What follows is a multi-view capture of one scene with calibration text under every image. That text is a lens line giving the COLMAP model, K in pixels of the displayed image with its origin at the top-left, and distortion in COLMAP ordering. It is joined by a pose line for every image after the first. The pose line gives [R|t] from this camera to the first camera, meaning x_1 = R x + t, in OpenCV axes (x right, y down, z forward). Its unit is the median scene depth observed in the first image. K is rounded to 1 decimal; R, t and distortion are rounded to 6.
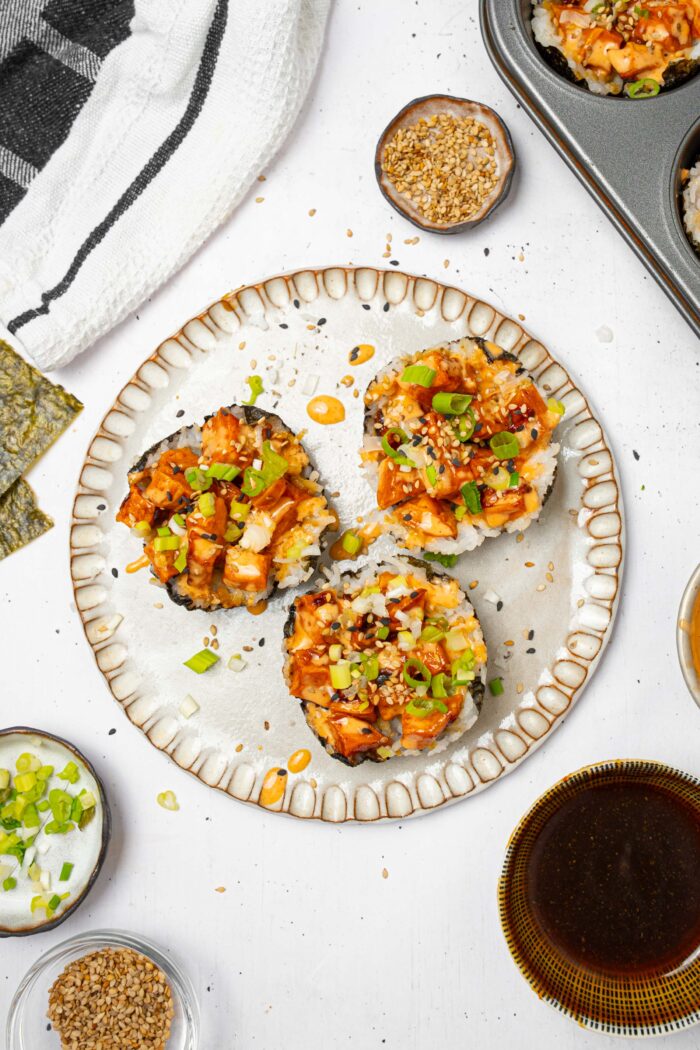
lens RADIAL K [[1000.9, 0, 350.0], [0, 1000.9, 525.0], [0, 0, 1]] dist [-0.077471, 0.000200]
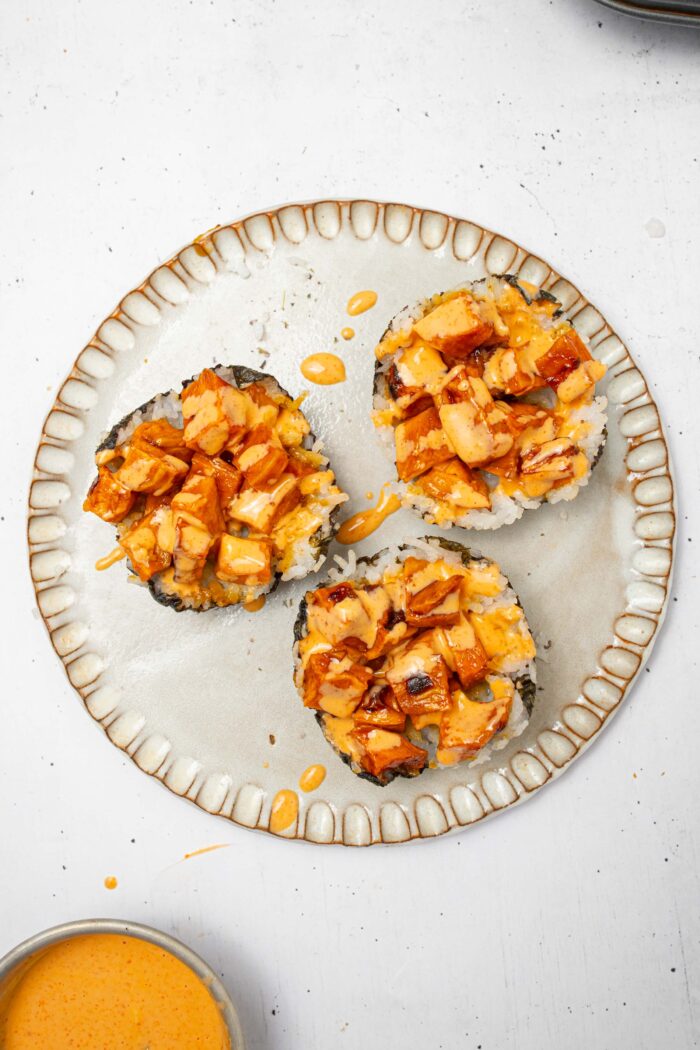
lens RADIAL K [[985.1, 0, 350.0], [0, 985.1, 547.3], [0, 0, 1]] dist [-0.084170, -0.001701]
pose [[0.996926, -0.045917, 0.063487, -0.064924], [0.042609, 0.997711, 0.052510, -0.006511], [-0.065753, -0.049644, 0.996600, 0.163430]]
